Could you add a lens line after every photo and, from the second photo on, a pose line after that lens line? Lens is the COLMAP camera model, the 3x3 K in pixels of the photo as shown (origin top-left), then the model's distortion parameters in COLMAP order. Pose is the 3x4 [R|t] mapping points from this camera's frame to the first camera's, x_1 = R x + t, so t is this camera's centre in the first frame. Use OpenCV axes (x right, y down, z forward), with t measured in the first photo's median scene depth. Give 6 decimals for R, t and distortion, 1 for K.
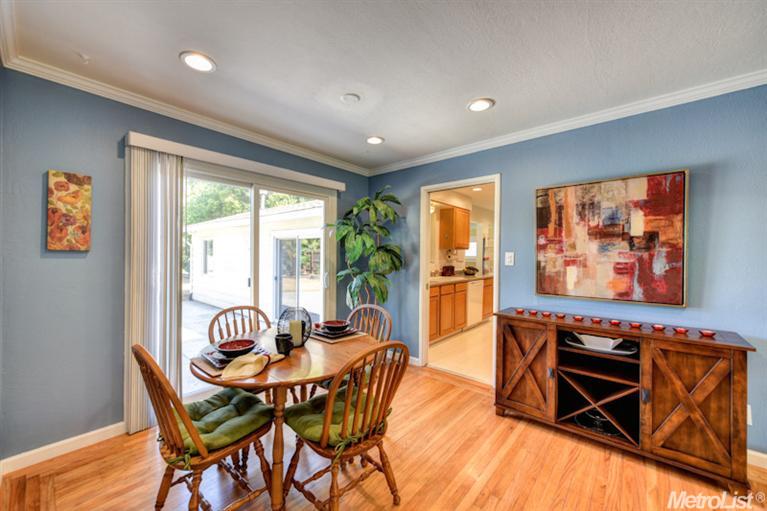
lens RADIAL K [[301.6, 0, 382.9], [0, 301.6, 257.1], [0, 0, 1]] dist [0.012684, -0.000882]
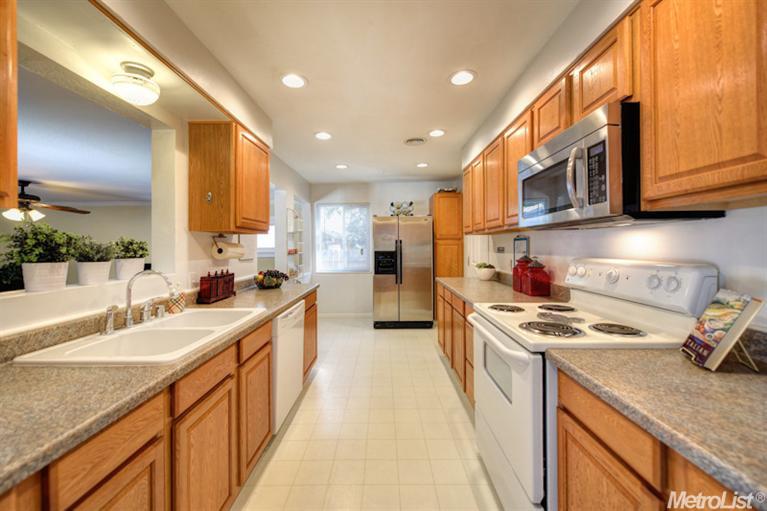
lens RADIAL K [[301.6, 0, 383.5], [0, 301.6, 247.4], [0, 0, 1]] dist [0.012684, -0.000882]
pose [[0.762972, -0.020965, 0.646091, 0.123276], [0.021368, 0.999746, 0.007206, -0.003502], [-0.646078, 0.008307, 0.763226, 0.536192]]
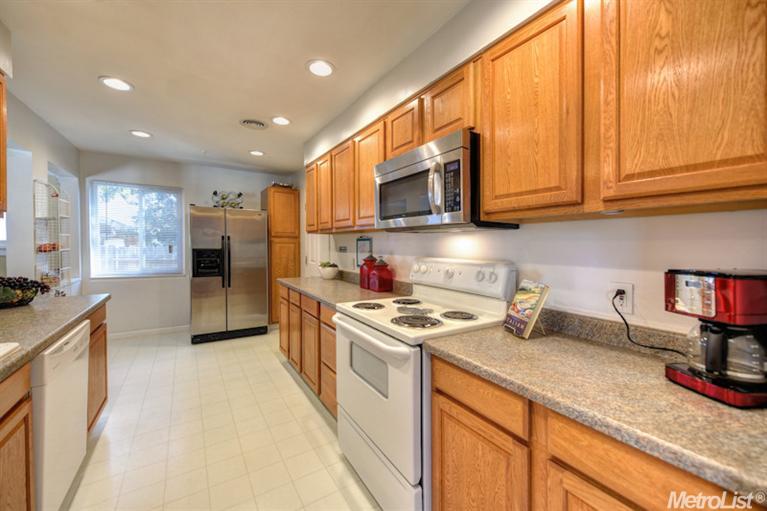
lens RADIAL K [[301.6, 0, 382.0], [0, 301.6, 251.8], [0, 0, 1]] dist [0.012684, -0.000882]
pose [[0.289563, -0.027444, 0.956766, 0.117406], [-0.005617, 0.999523, 0.030370, -0.003597], [-0.957143, -0.014169, 0.289270, 0.584286]]
